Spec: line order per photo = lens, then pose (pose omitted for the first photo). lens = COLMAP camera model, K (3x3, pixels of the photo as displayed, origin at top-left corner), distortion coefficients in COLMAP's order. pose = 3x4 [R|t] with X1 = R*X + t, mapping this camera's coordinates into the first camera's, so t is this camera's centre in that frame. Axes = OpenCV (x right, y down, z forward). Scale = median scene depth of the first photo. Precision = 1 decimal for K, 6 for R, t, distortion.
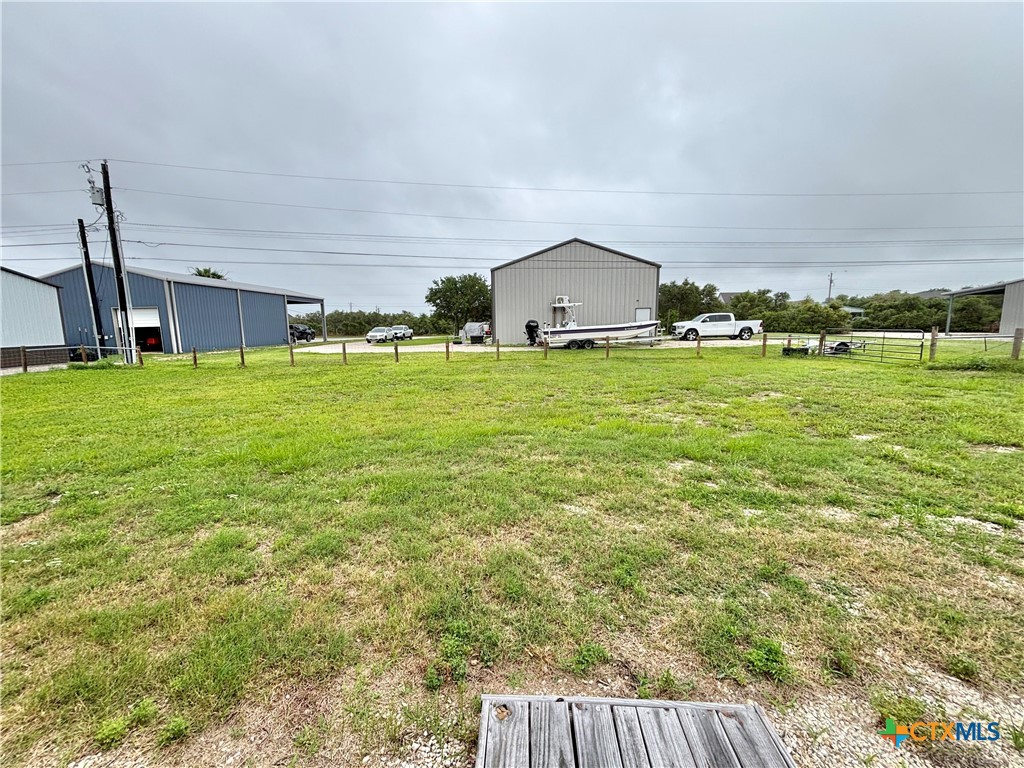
lens RADIAL K [[401.9, 0, 508.3], [0, 401.9, 385.5], [0, 0, 1]] dist [-0.002040, -0.000445]
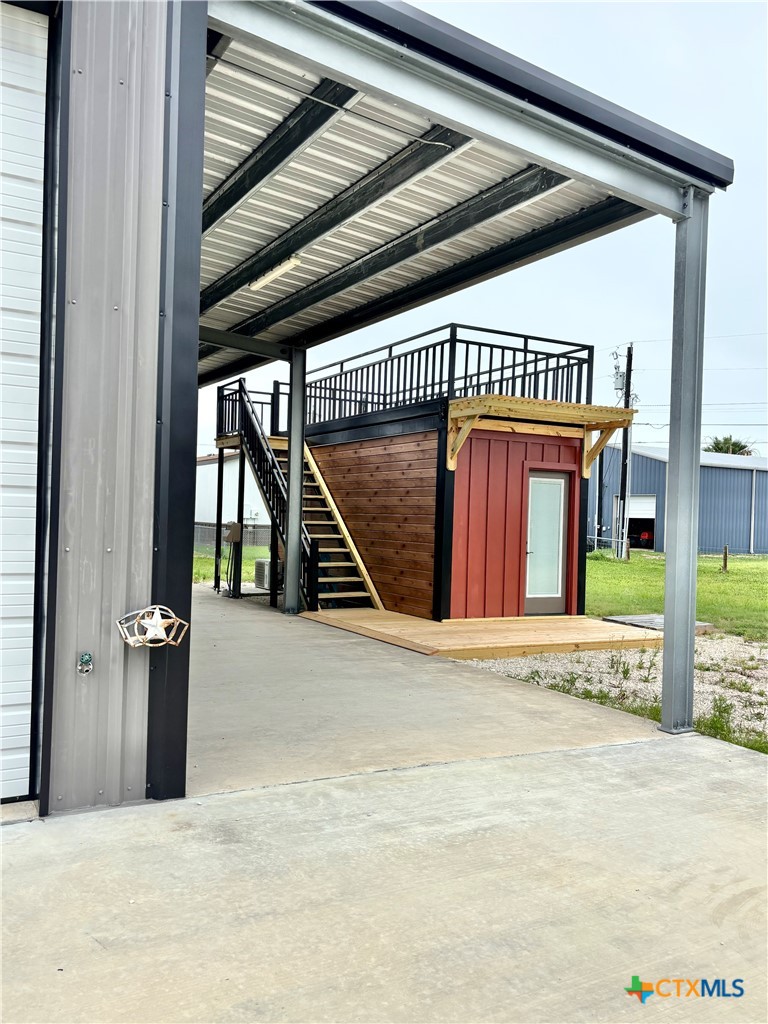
lens RADIAL K [[834.0, 0, 382.9], [0, 834.0, 522.0], [0, 0, 1]] dist [0.011699, 0.021999]
pose [[0.501718, 0.037472, -0.864219, 0.406939], [-0.166934, 0.984476, -0.054227, 0.057163], [0.848771, 0.171474, 0.500185, -0.400067]]
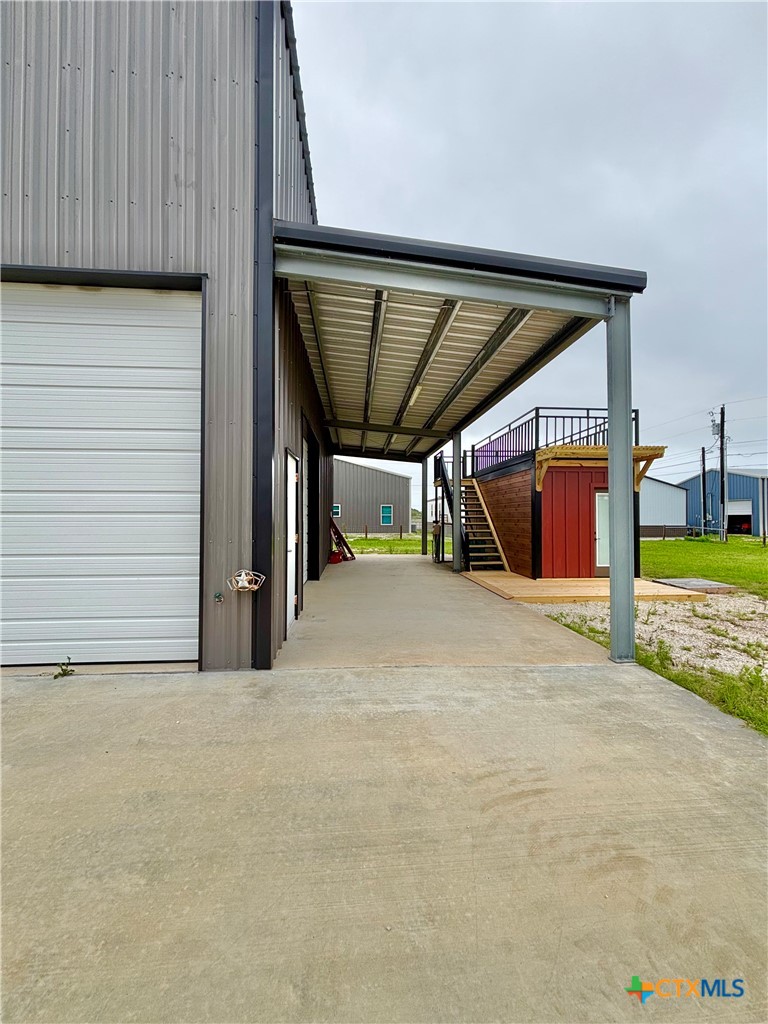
lens RADIAL K [[420.0, 0, 386.7], [0, 420.0, 509.0], [0, 0, 1]] dist [-0.002459, -0.000776]
pose [[0.100162, -0.005108, -0.994958, 0.410203], [-0.151149, 0.988303, -0.020290, 0.044240], [0.983423, 0.152419, 0.098218, -0.321554]]
